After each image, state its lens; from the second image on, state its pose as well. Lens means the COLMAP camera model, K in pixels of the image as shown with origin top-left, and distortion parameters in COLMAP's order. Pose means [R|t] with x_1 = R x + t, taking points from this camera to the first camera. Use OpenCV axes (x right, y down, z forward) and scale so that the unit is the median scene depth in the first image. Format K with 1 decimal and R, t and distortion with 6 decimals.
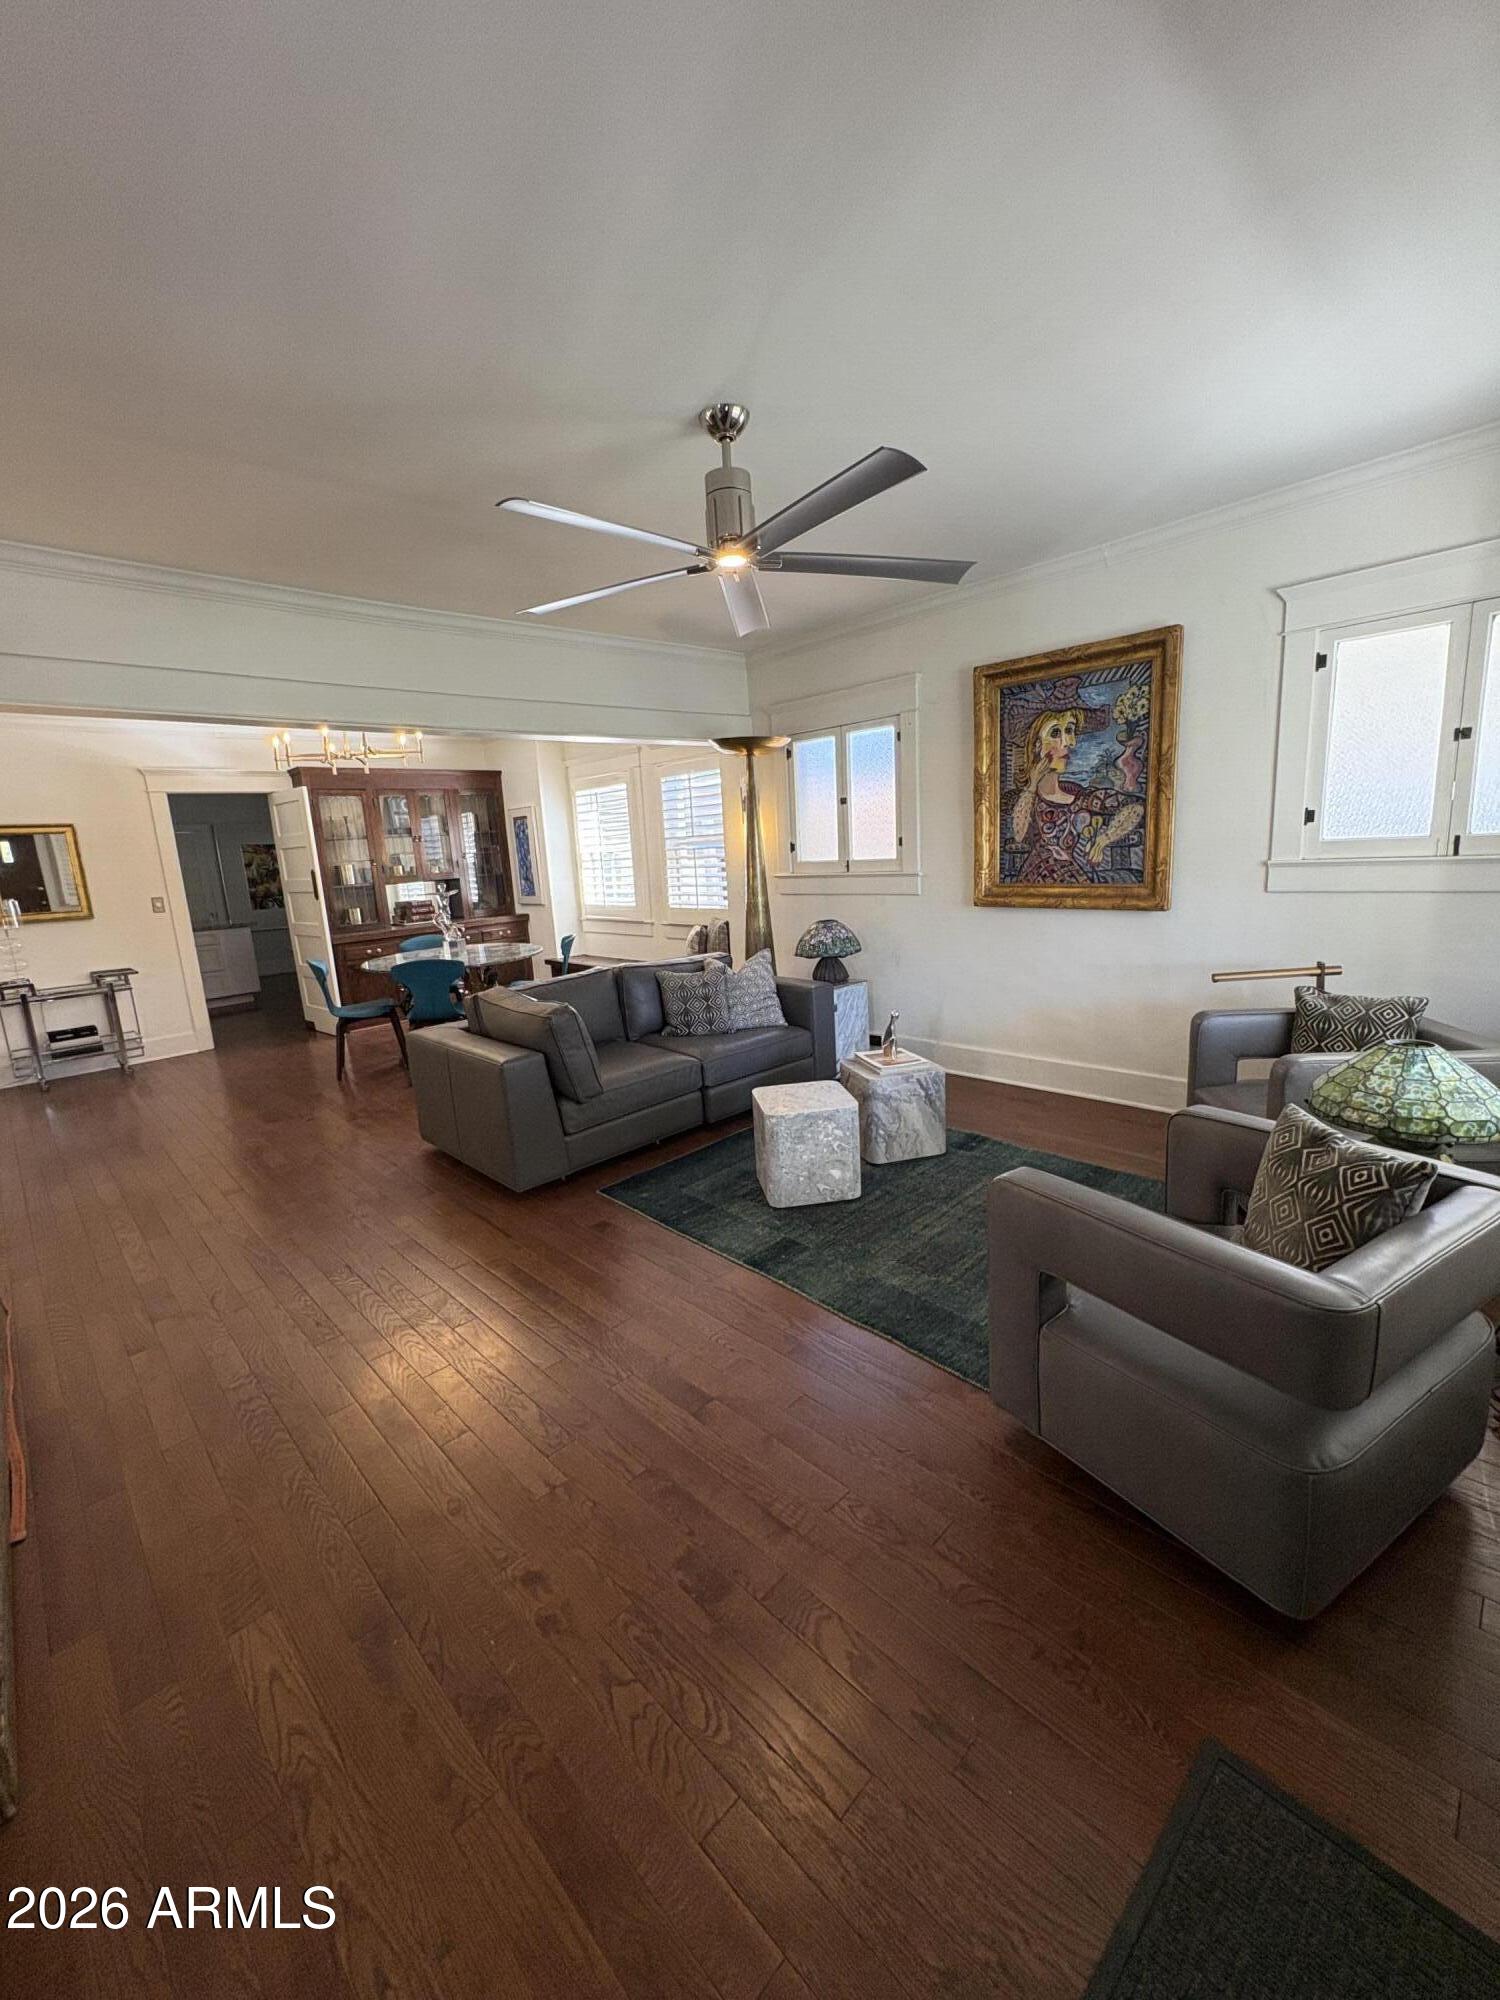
lens RADIAL K [[803.1, 0, 751.6], [0, 803.1, 1000.6], [0, 0, 1]] dist [-0.001339, -0.000032]
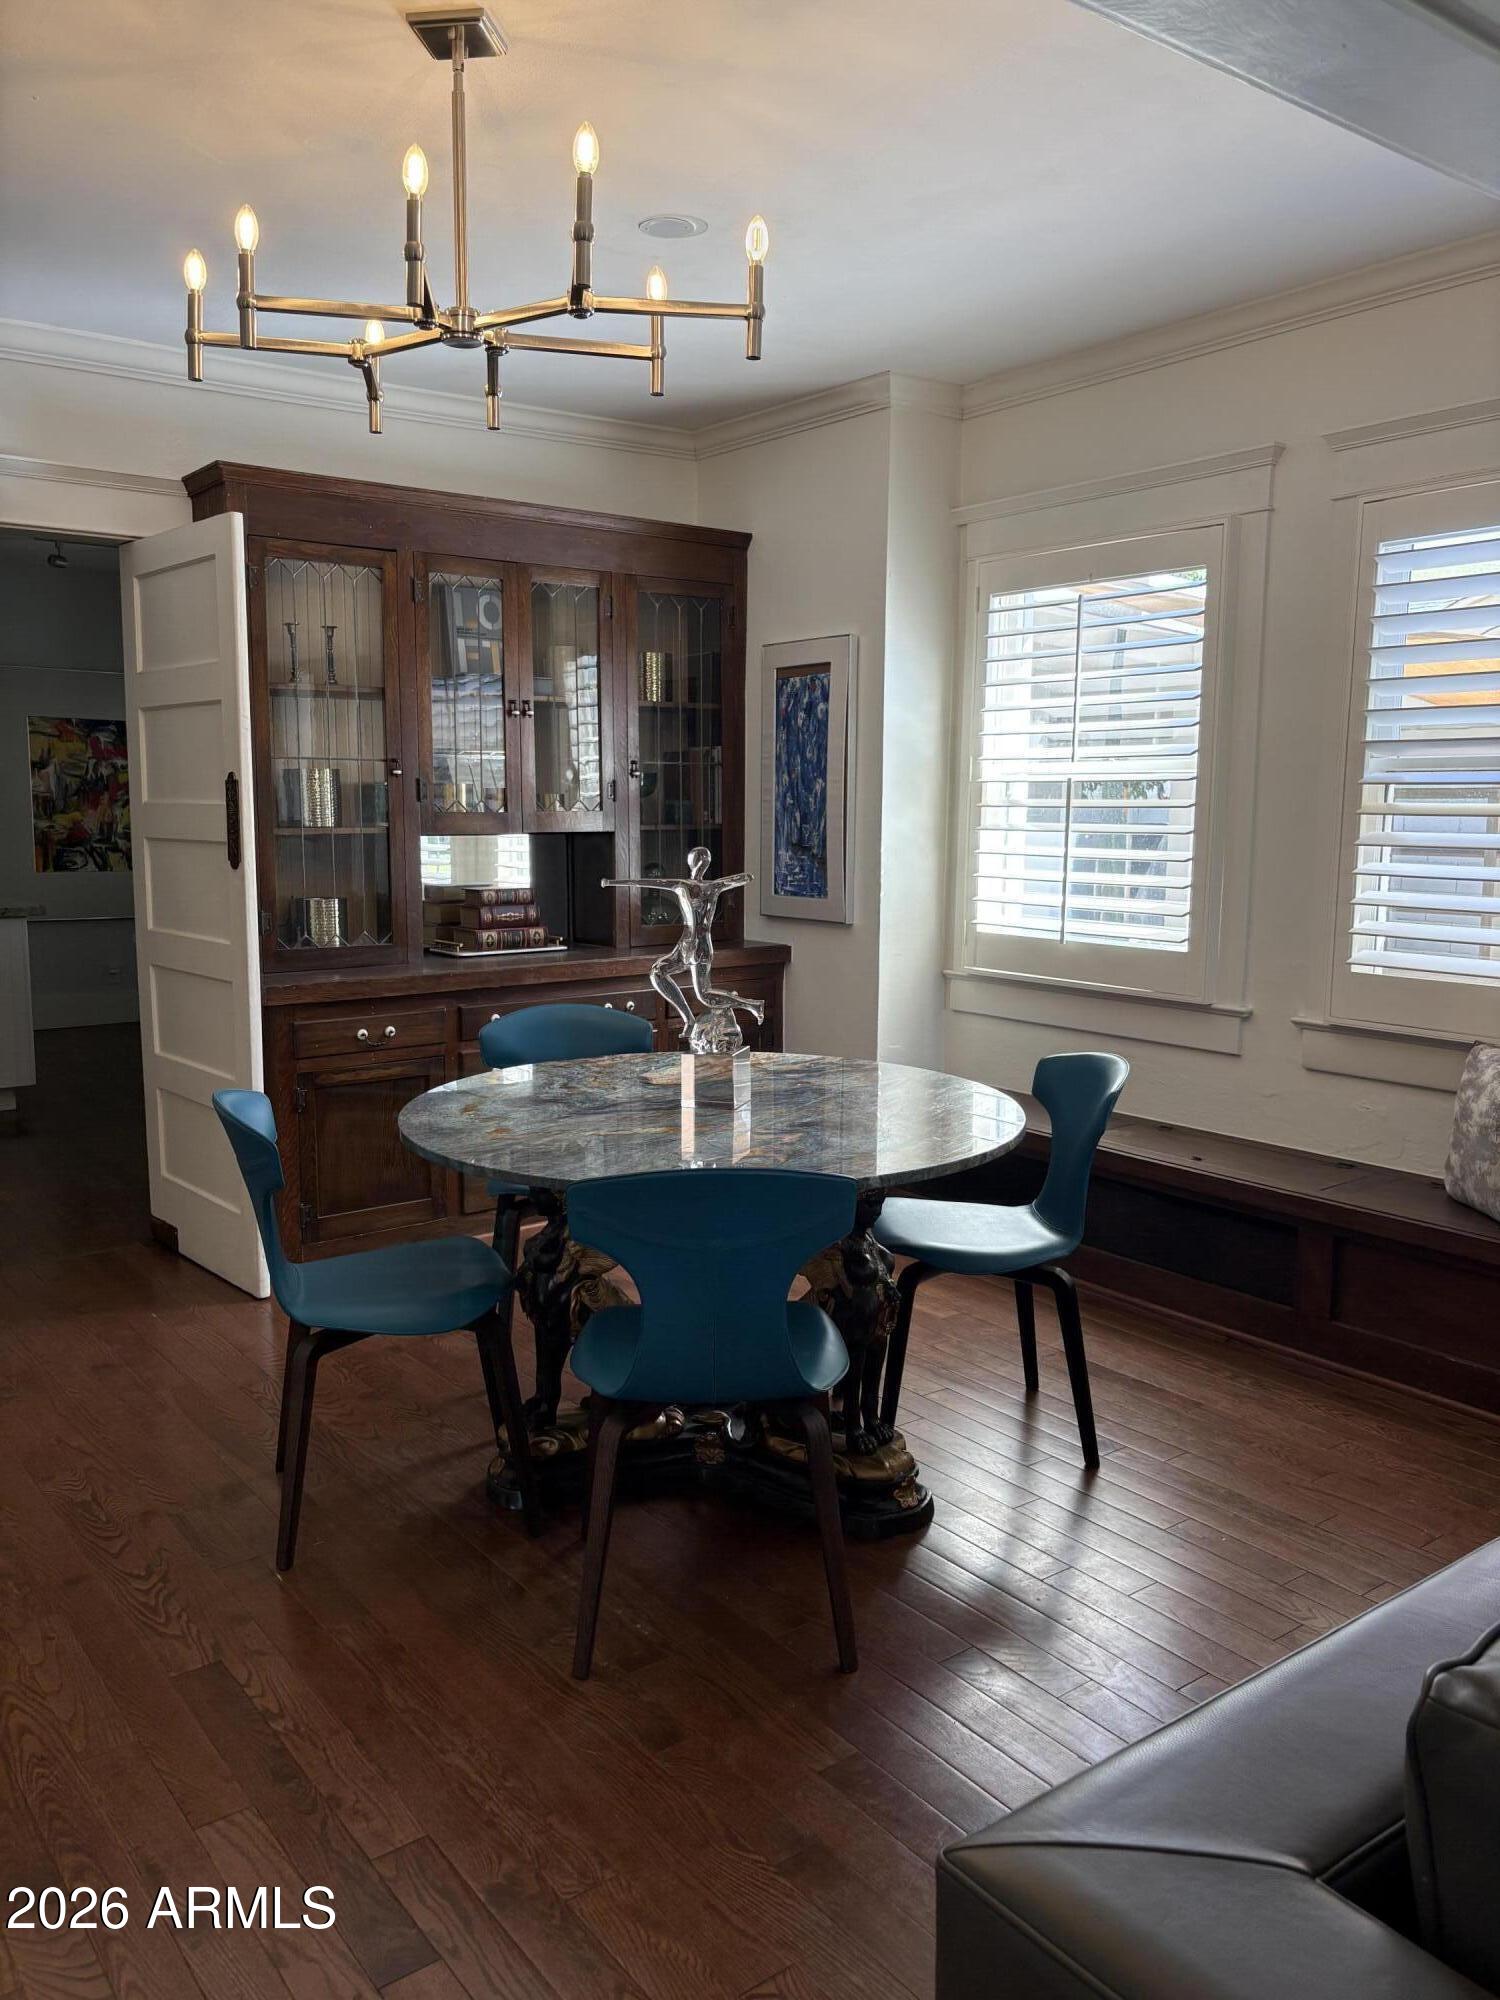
lens RADIAL K [[1523.1, 0, 748.1], [0, 1523.1, 1008.1], [0, 0, 1]] dist [0.023713, -0.003022]
pose [[0.990401, 0.079444, -0.113116, -0.231101], [-0.085462, 0.995117, -0.049383, -0.049988], [0.108641, 0.058576, 0.992354, 0.366415]]
